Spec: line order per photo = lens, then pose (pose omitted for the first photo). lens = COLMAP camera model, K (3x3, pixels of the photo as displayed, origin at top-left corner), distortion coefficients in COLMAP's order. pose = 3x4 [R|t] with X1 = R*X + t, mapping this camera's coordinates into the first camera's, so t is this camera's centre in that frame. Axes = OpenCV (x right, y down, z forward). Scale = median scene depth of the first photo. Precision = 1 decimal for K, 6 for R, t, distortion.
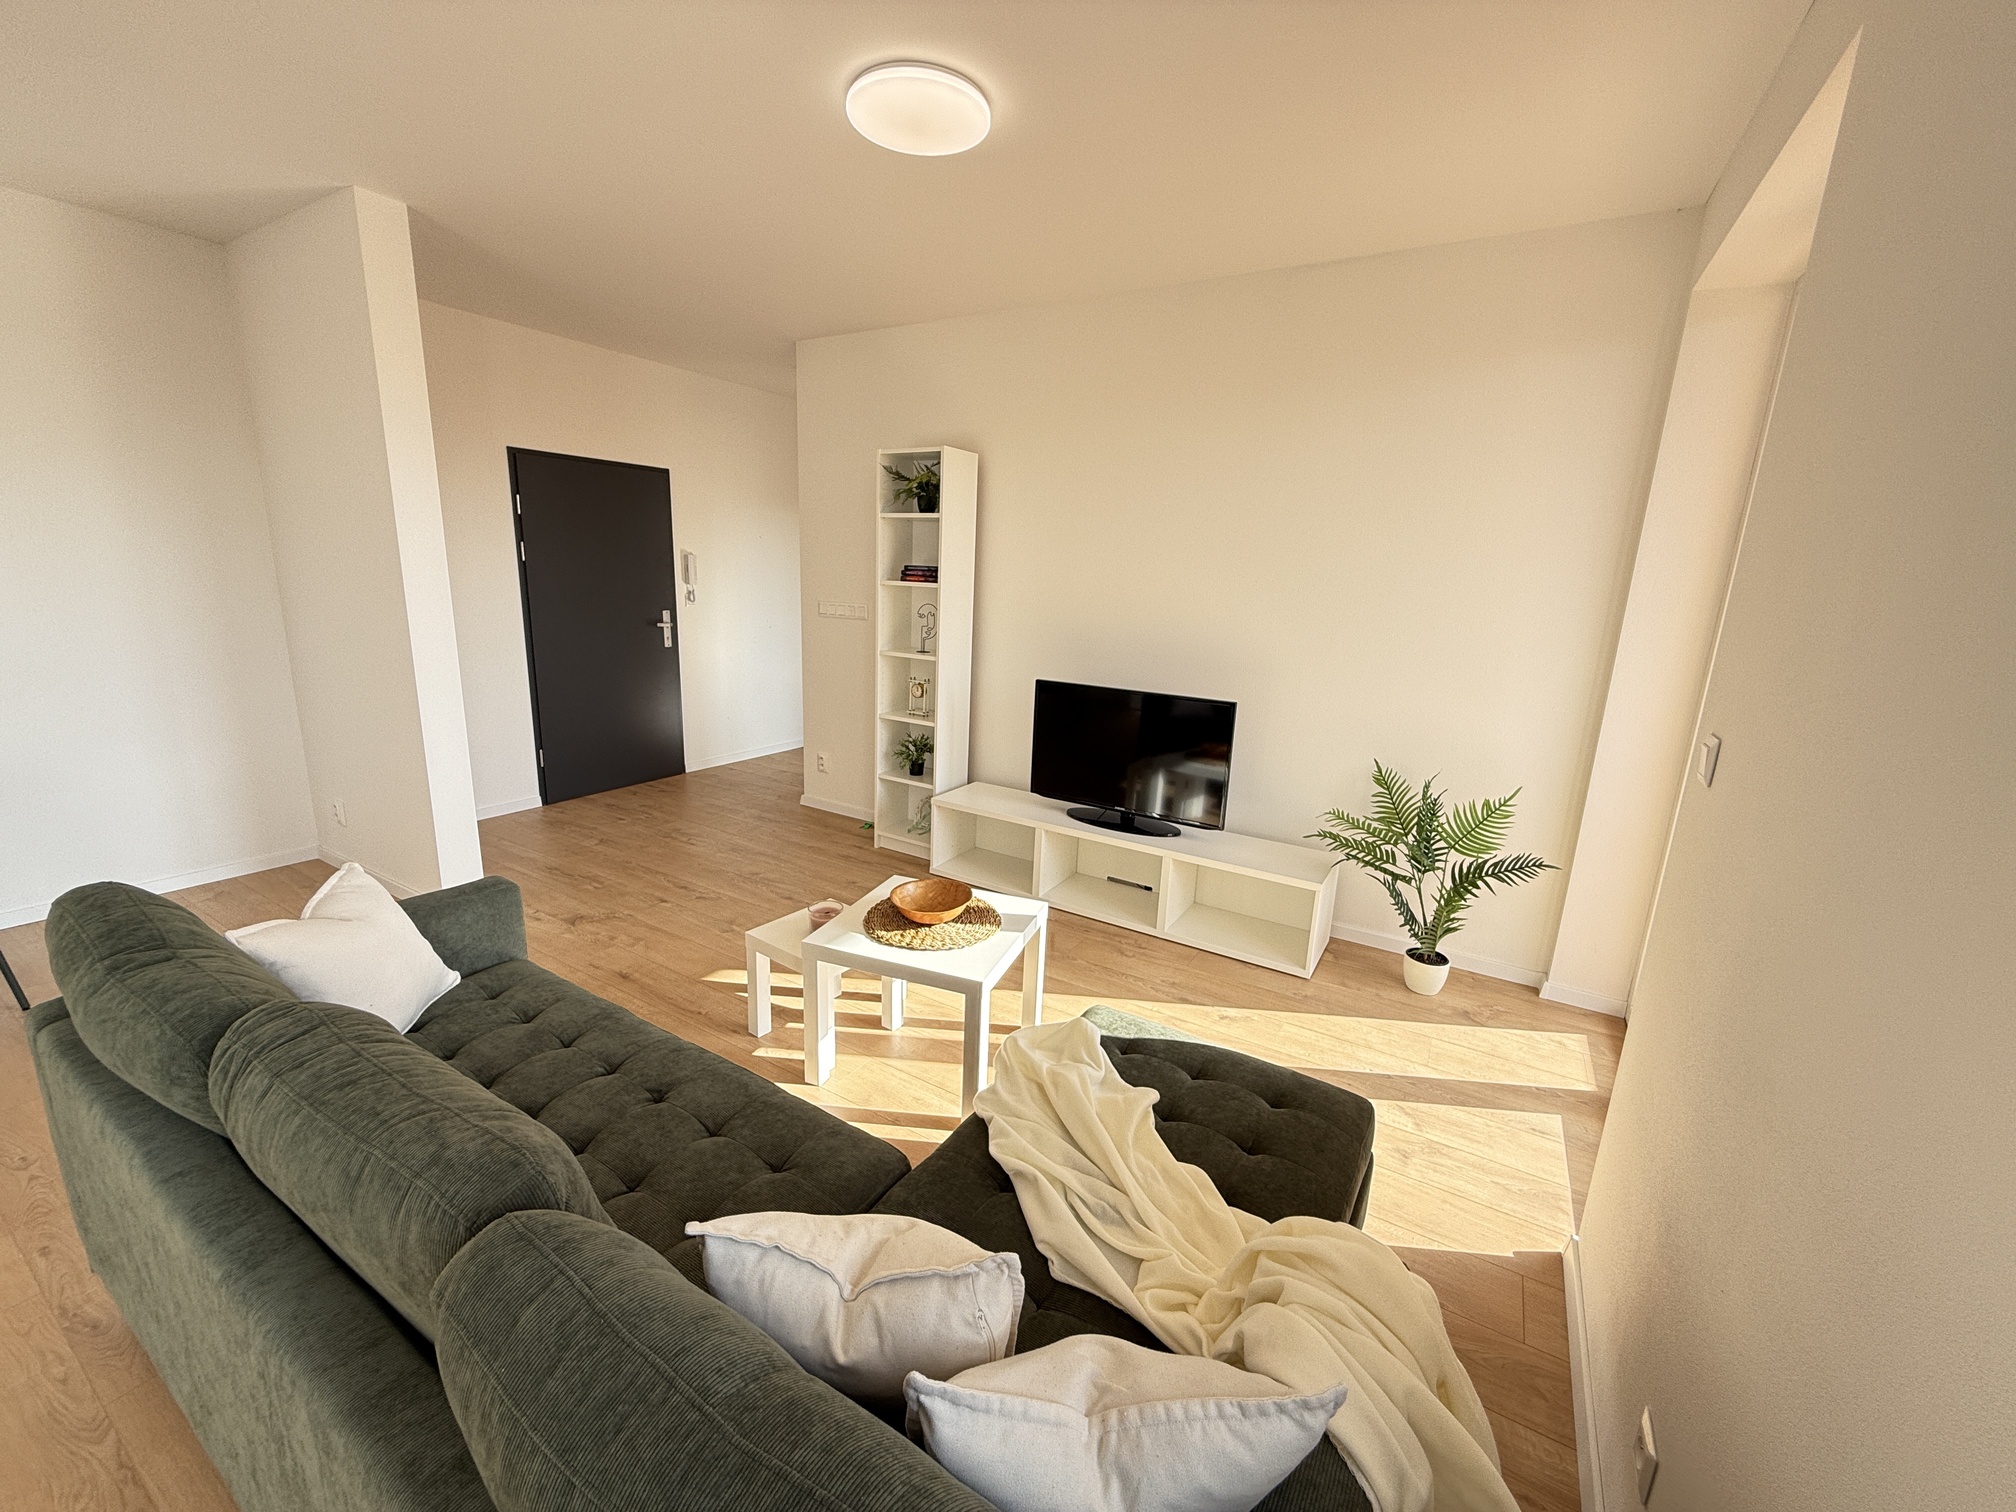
lens RADIAL K [[802.5, 0, 1004.9], [0, 802.5, 754.5], [0, 0, 1]] dist [0.002585, -0.000242]
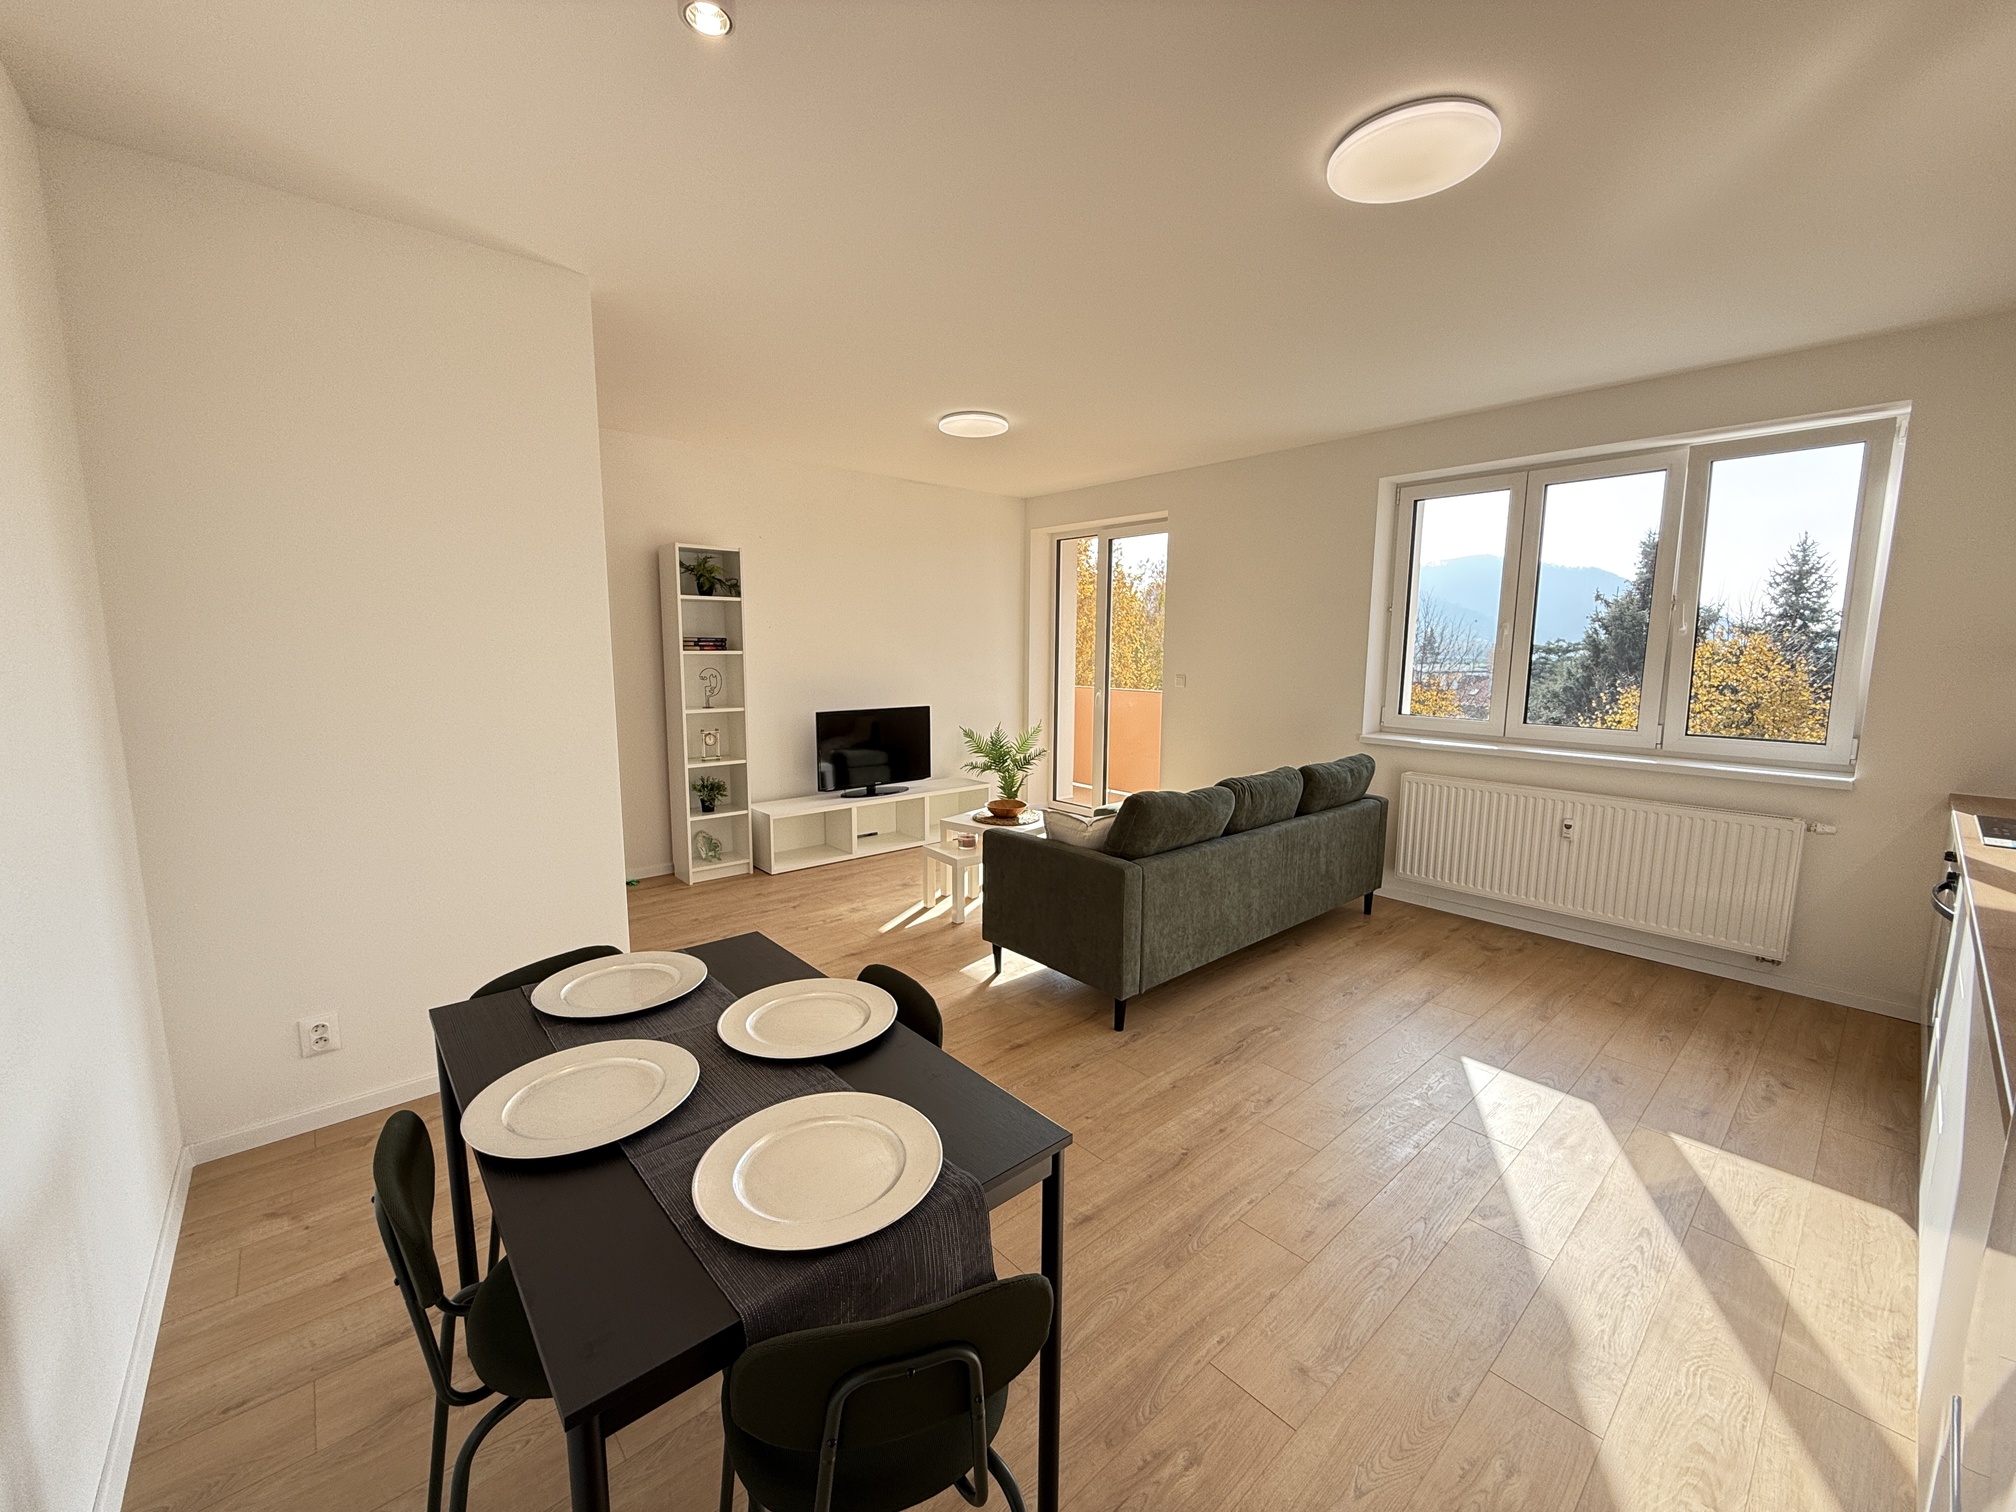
lens RADIAL K [[802.5, 0, 1008.1], [0, 802.5, 754.1], [0, 0, 1]] dist [0.002585, -0.000242]
pose [[0.289970, -0.166404, 0.942458, -1.270551], [0.220374, 0.969914, 0.103448, -0.096514], [-0.931318, 0.177697, 0.317917, 0.236333]]
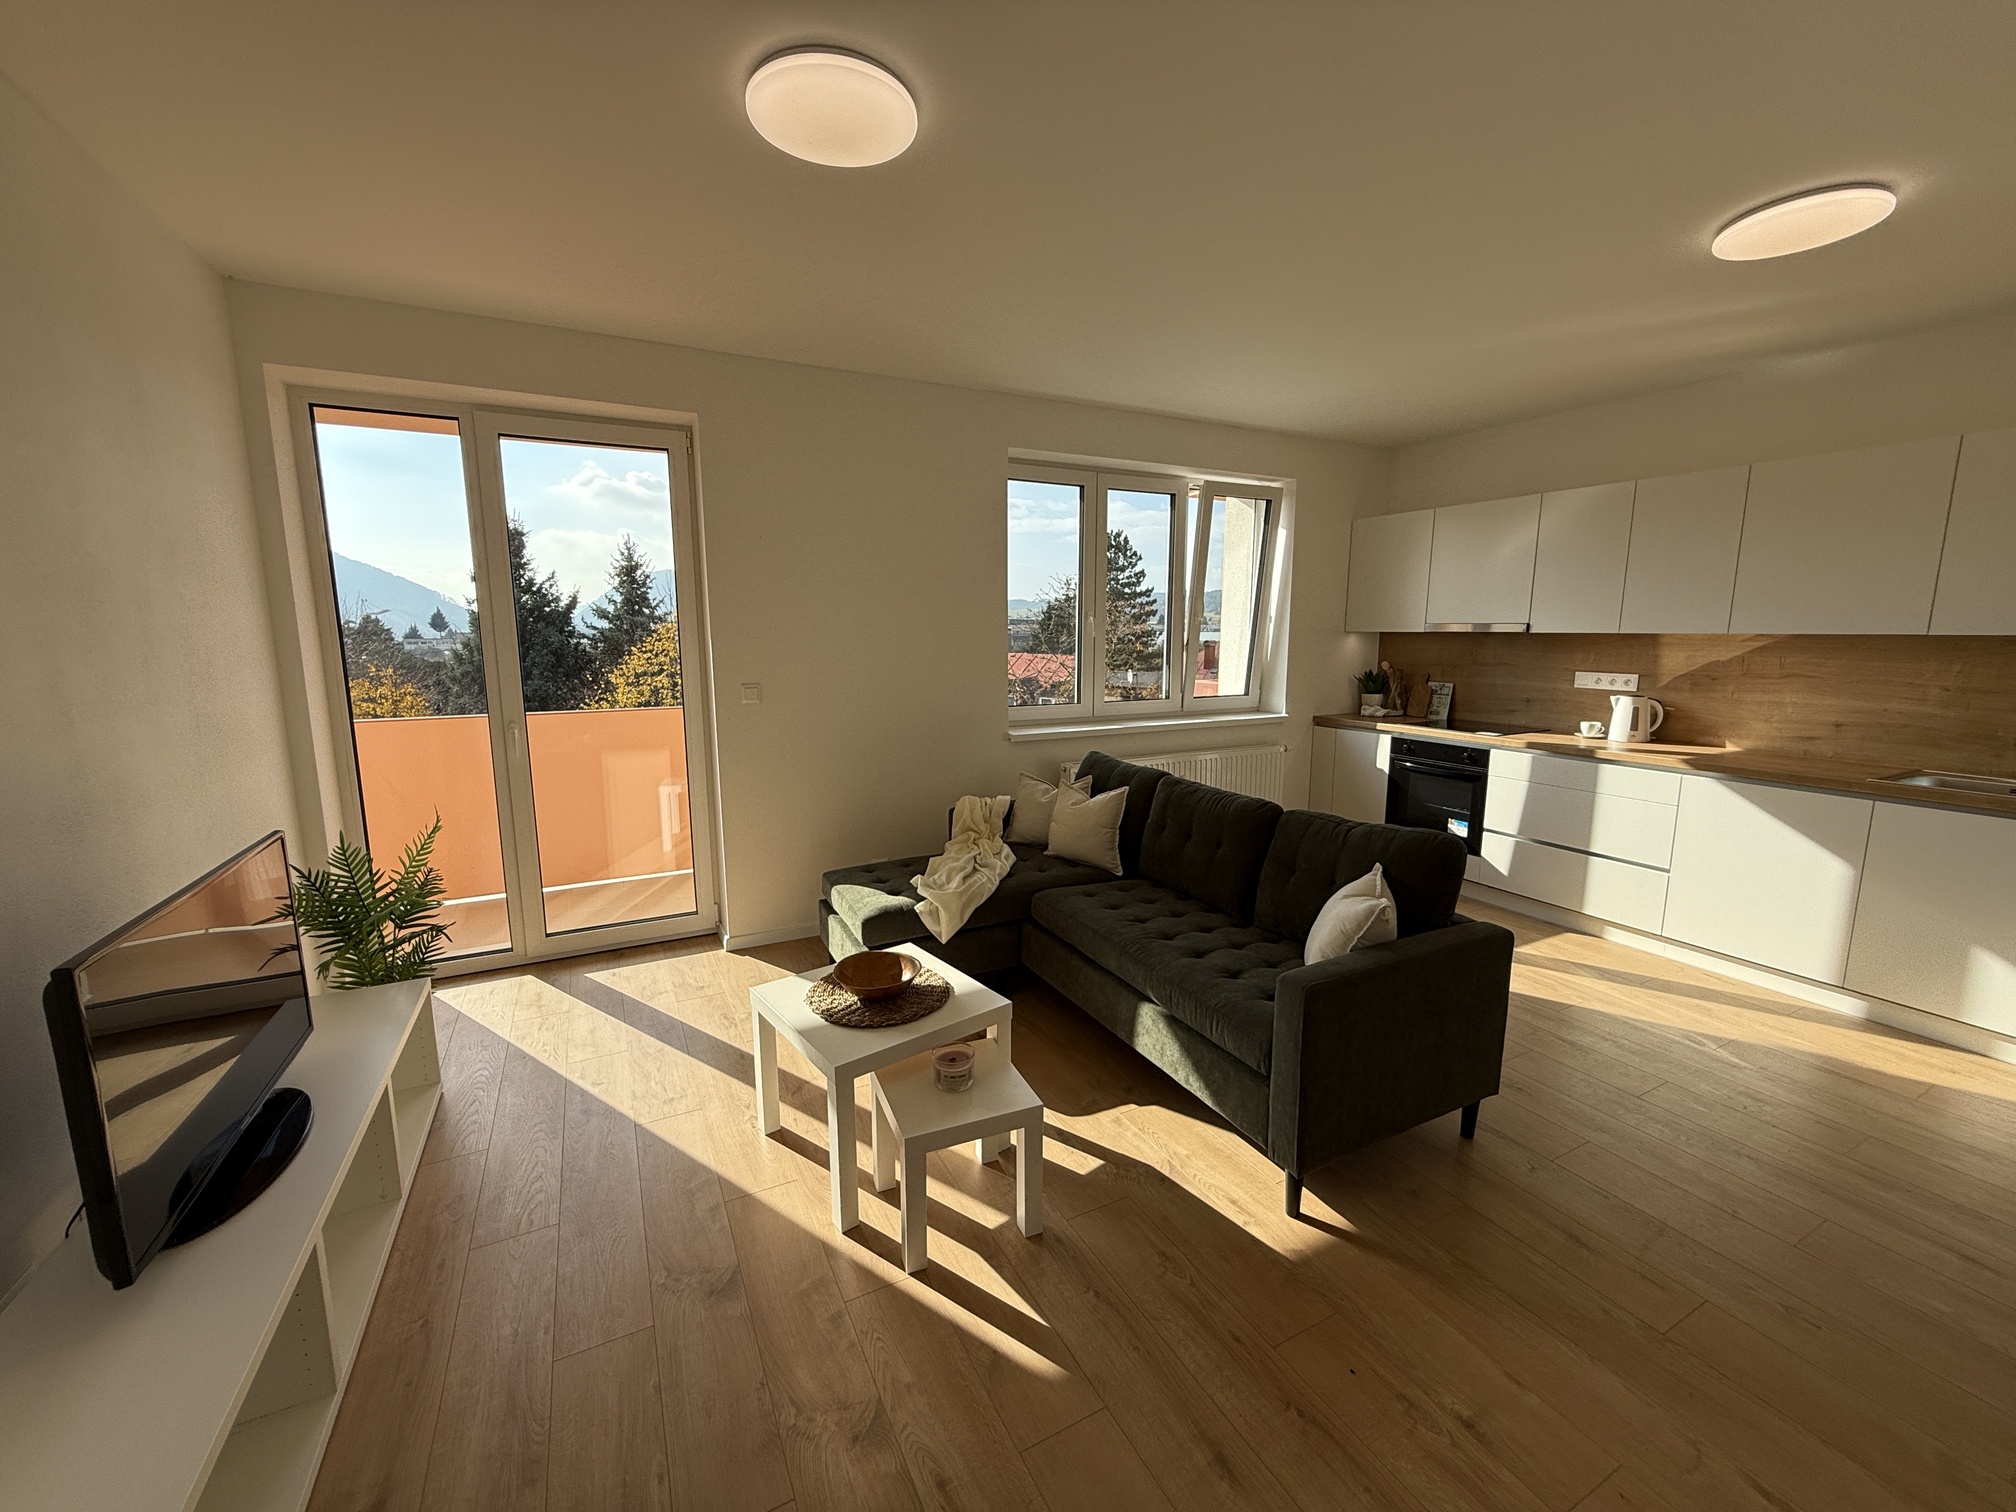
lens RADIAL K [[802.5, 0, 1007.8], [0, 802.5, 750.2], [0, 0, 1]] dist [0.002585, -0.000242]
pose [[-0.856091, -0.113575, 0.504192, -0.453605], [0.087032, 0.929943, 0.357256, -0.265705], [-0.509445, 0.349725, -0.786231, 1.057503]]
